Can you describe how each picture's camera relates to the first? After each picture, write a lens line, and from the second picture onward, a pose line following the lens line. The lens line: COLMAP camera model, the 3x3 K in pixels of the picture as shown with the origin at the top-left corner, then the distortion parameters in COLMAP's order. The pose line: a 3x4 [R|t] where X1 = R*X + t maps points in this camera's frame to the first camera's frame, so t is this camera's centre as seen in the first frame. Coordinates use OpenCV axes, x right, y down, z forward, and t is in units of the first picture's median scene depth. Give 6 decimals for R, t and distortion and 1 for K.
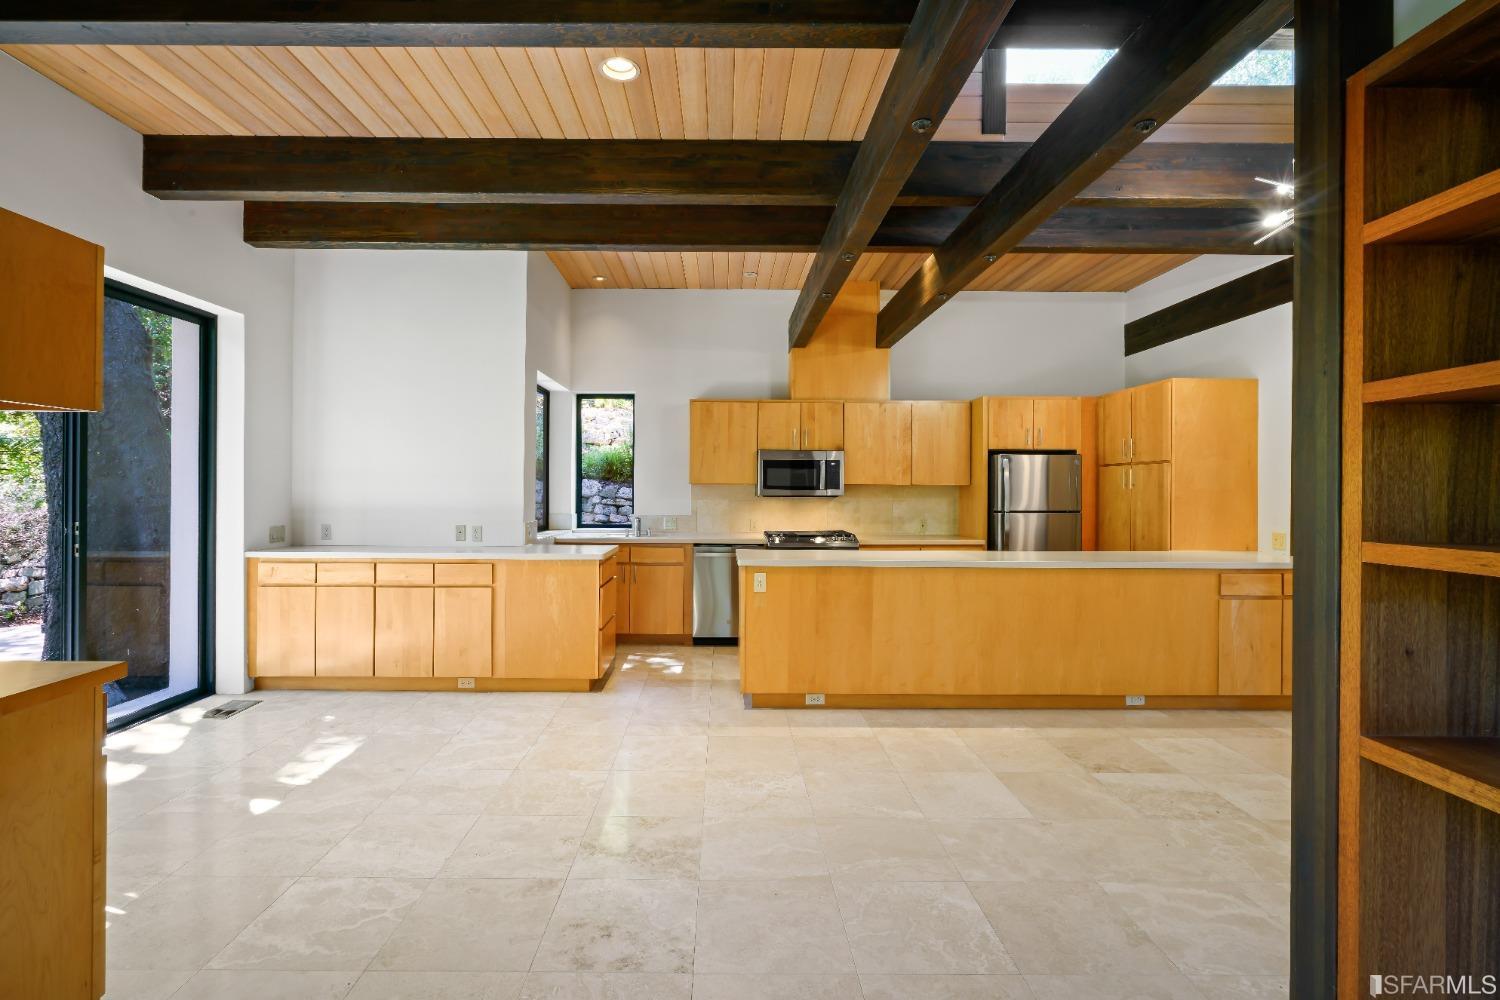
lens RADIAL K [[664.0, 0, 743.1], [0, 664.0, 490.5], [0, 0, 1]] dist [-0.000086, 0.001121]
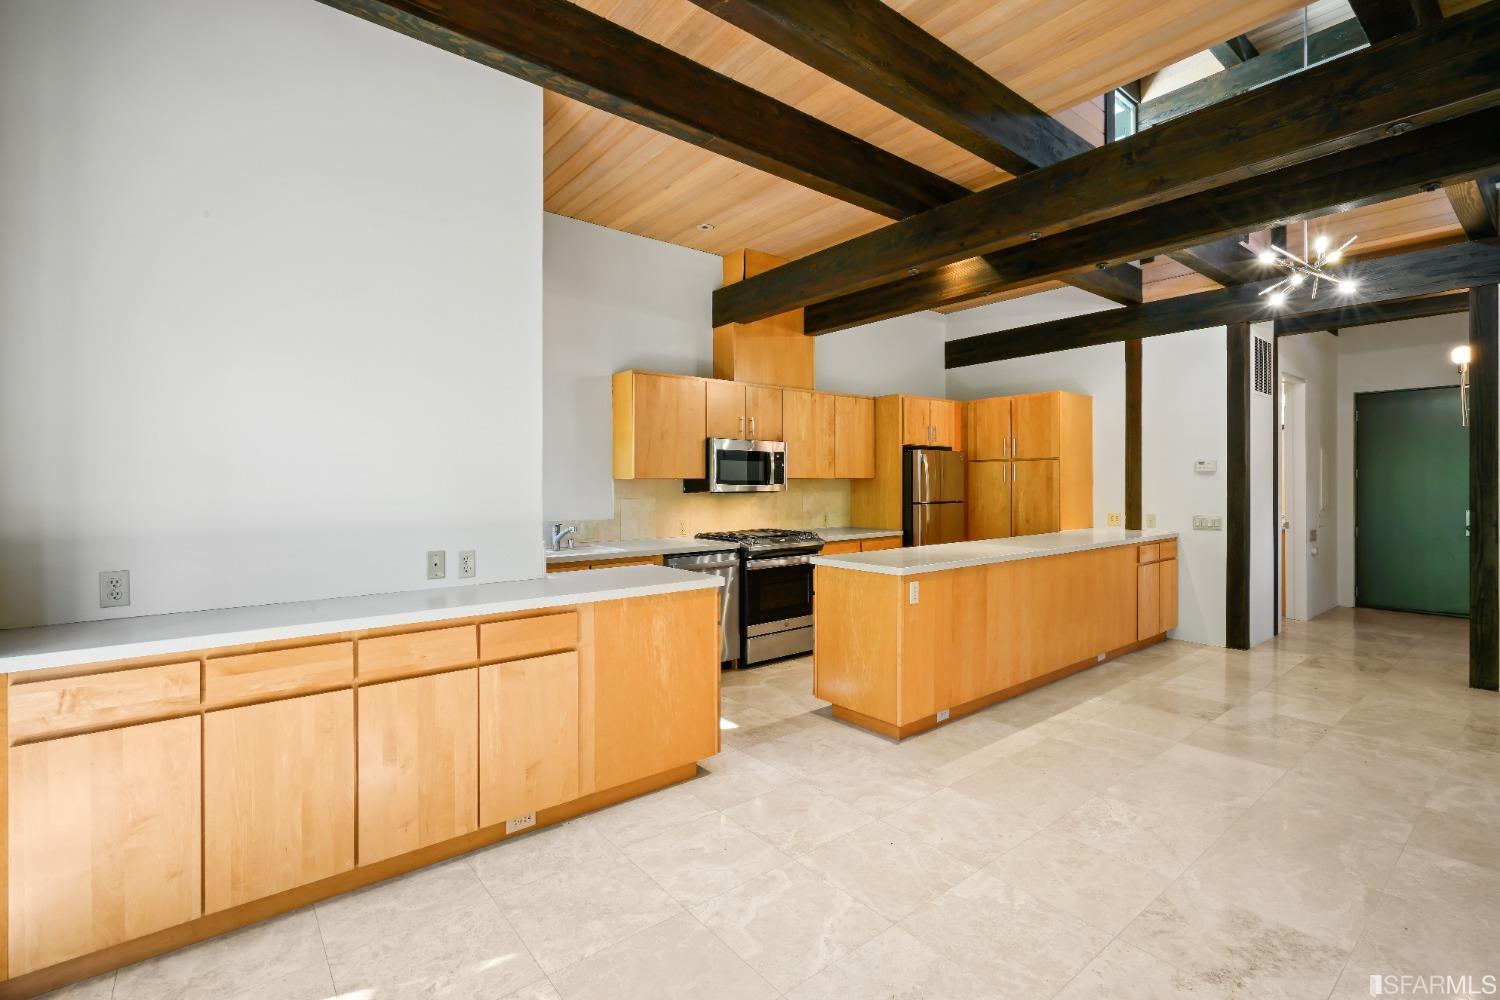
lens RADIAL K [[654.7, 0, 750.1], [0, 654.7, 485.0], [0, 0, 1]] dist [-0.000075, 0.001150]
pose [[0.790760, -0.009598, 0.612051, -0.614742], [0.009310, 0.999950, 0.003652, -0.005198], [-0.612055, 0.002810, 0.790810, 0.428294]]
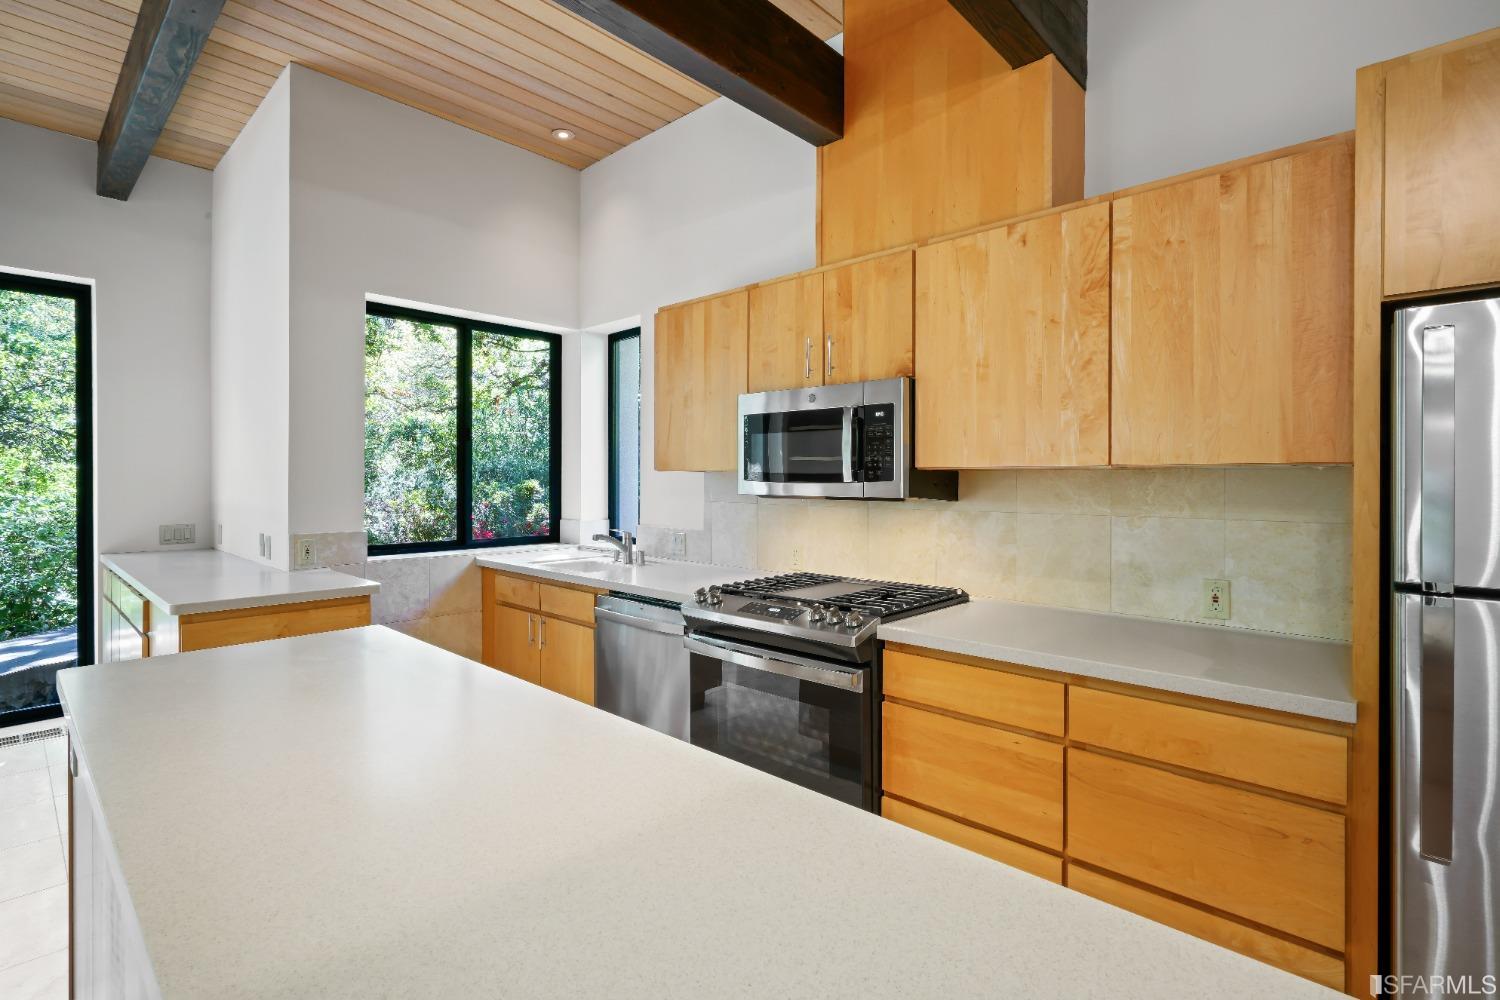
lens RADIAL K [[734.1, 0, 745.3], [0, 734.1, 473.9], [0, 0, 1]] dist [0.014137, 0.000438]
pose [[0.721192, -0.006752, -0.692702, 0.513496], [-0.000616, 0.999946, -0.010388, -0.002228], [0.692735, 0.007919, 0.721149, 0.879561]]
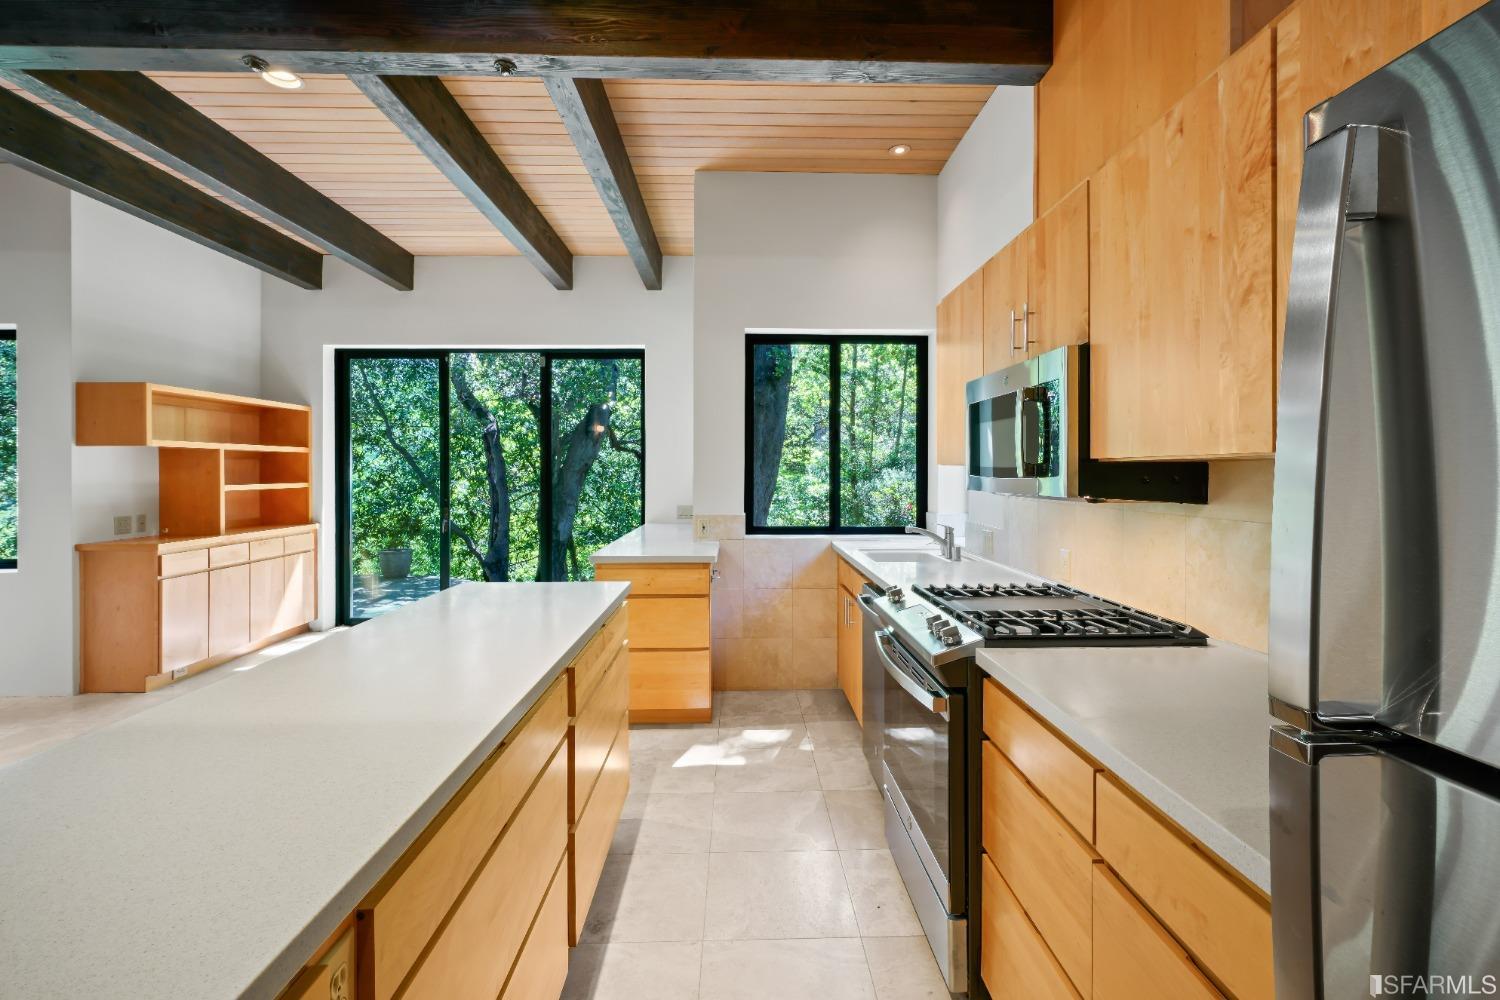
lens RADIAL K [[690.0, 0, 751.7], [0, 690.0, 467.5], [0, 0, 1]] dist [-0.000568, 0.000601]
pose [[0.020909, -0.010138, -0.999730, 0.626510], [0.000939, 0.999948, -0.010120, -0.004117], [0.999781, -0.000727, 0.020917, 1.174431]]
